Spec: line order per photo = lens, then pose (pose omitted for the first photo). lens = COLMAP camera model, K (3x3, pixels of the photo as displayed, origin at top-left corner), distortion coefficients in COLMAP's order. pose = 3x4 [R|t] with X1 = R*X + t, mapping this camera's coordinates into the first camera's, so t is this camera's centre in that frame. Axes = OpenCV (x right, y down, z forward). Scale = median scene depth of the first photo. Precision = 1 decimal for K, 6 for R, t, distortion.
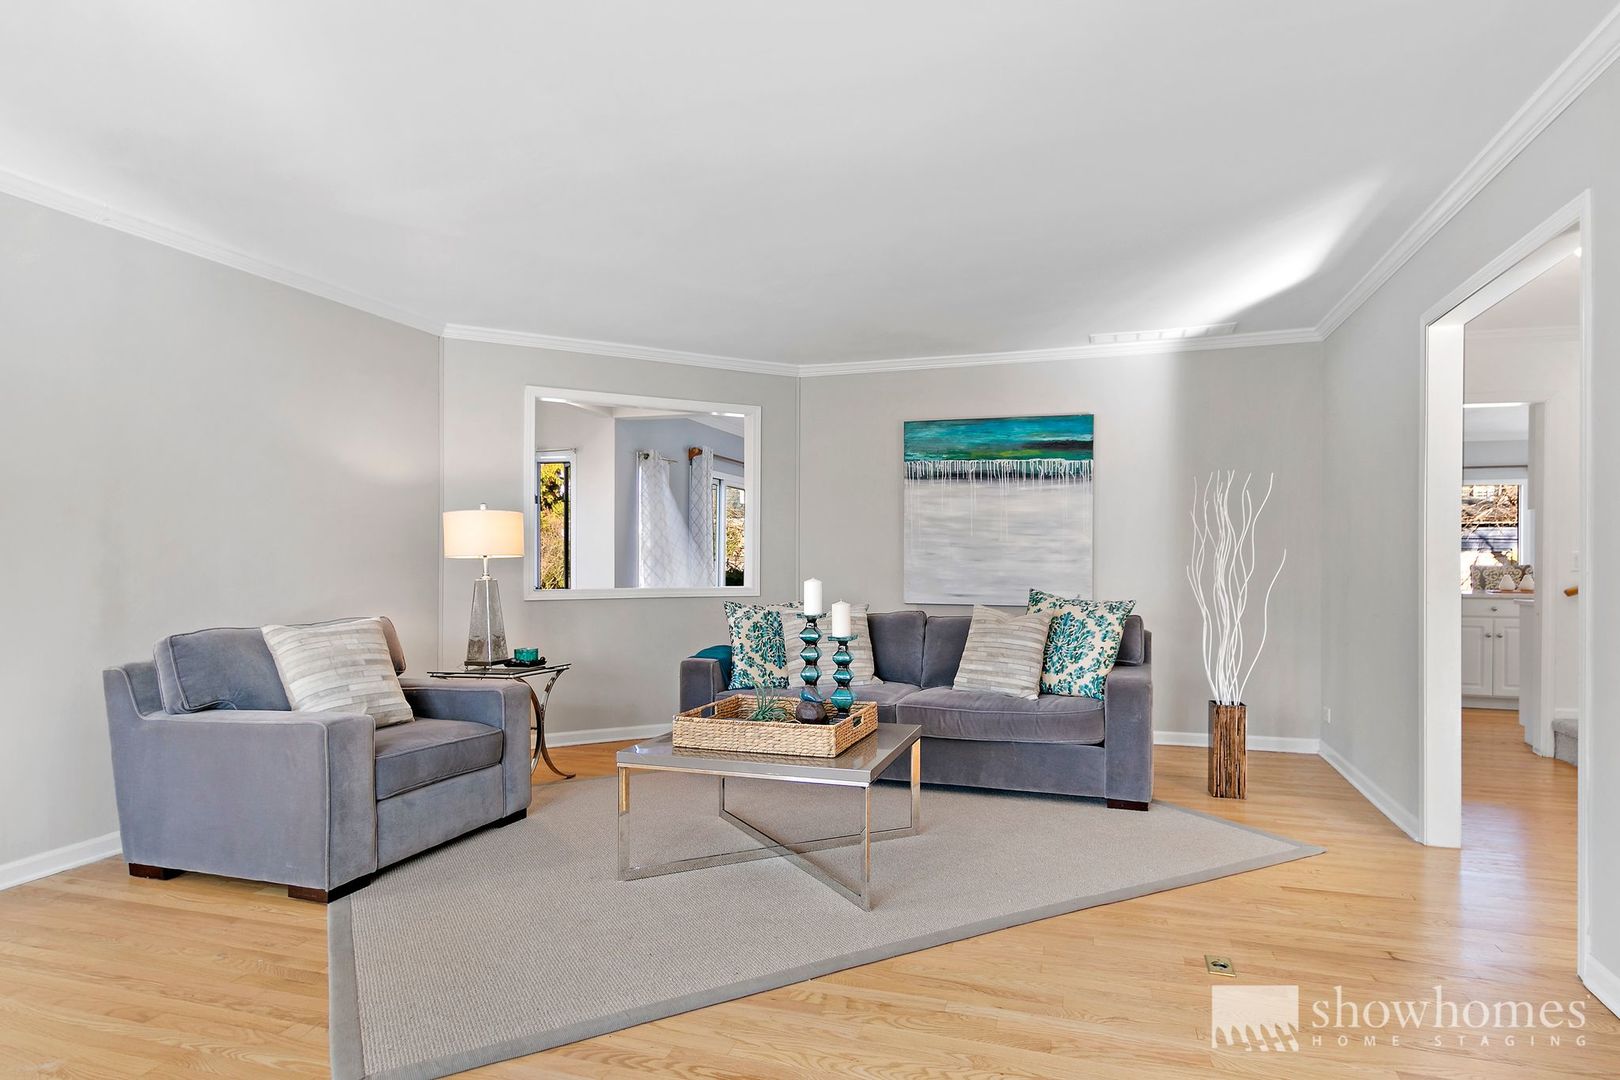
lens RADIAL K [[900.7, 0, 810.0], [0, 900.7, 540.0], [0, 0, 1]] dist [-0.000859, 0.000089]
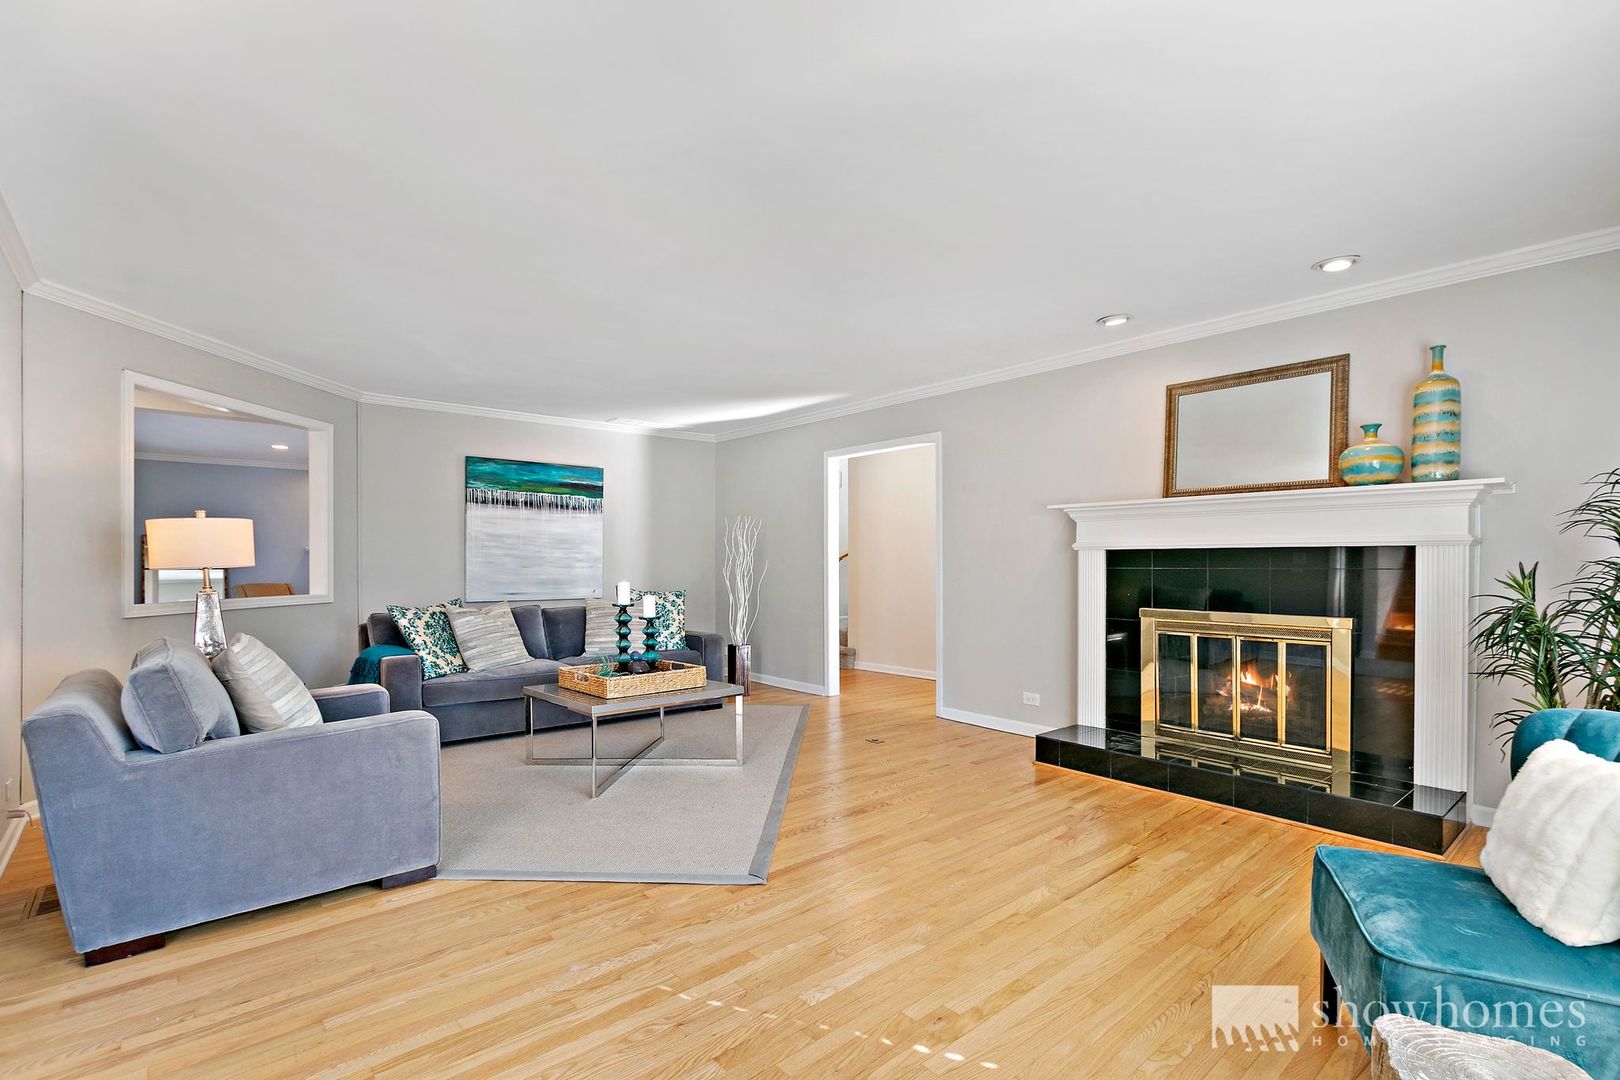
lens RADIAL K [[745.5, 0, 811.0], [0, 745.5, 560.4], [0, 0, 1]] dist [0.001837, 0.000312]
pose [[0.527347, -0.000562, 0.849650, -0.548127], [-0.012163, 0.999892, 0.008210, -0.001917], [-0.849563, -0.014663, 0.527283, 0.059016]]
